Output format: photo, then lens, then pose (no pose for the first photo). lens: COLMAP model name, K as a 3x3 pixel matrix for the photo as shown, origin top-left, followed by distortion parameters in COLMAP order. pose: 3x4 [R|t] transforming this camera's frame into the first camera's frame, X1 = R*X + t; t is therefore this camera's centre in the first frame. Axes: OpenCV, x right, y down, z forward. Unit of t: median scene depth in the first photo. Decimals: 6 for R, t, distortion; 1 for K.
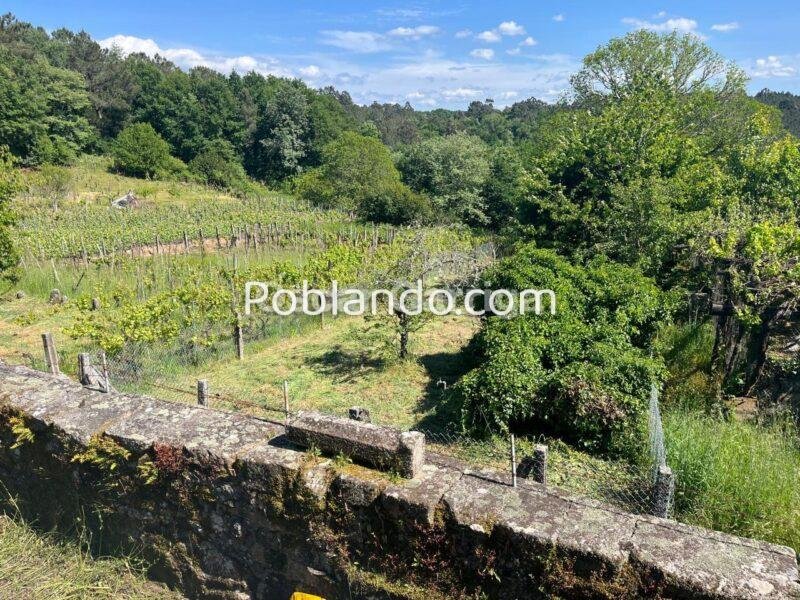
lens RADIAL K [[607.8, 0, 400.0], [0, 607.8, 300.0], [0, 0, 1]] dist [0.047186, -0.080998]
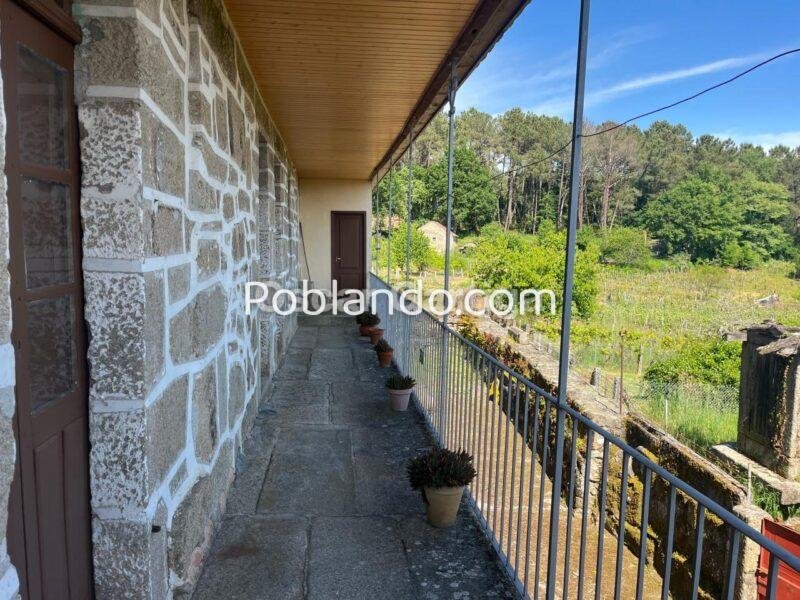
lens RADIAL K [[607.8, 0, 400.0], [0, 607.8, 300.0], [0, 0, 1]] dist [0.047186, -0.080998]
pose [[0.489390, 0.103140, -0.865944, 0.097018], [-0.244735, 0.969321, -0.022859, 0.011387], [0.837020, 0.223114, 0.499618, -0.052145]]
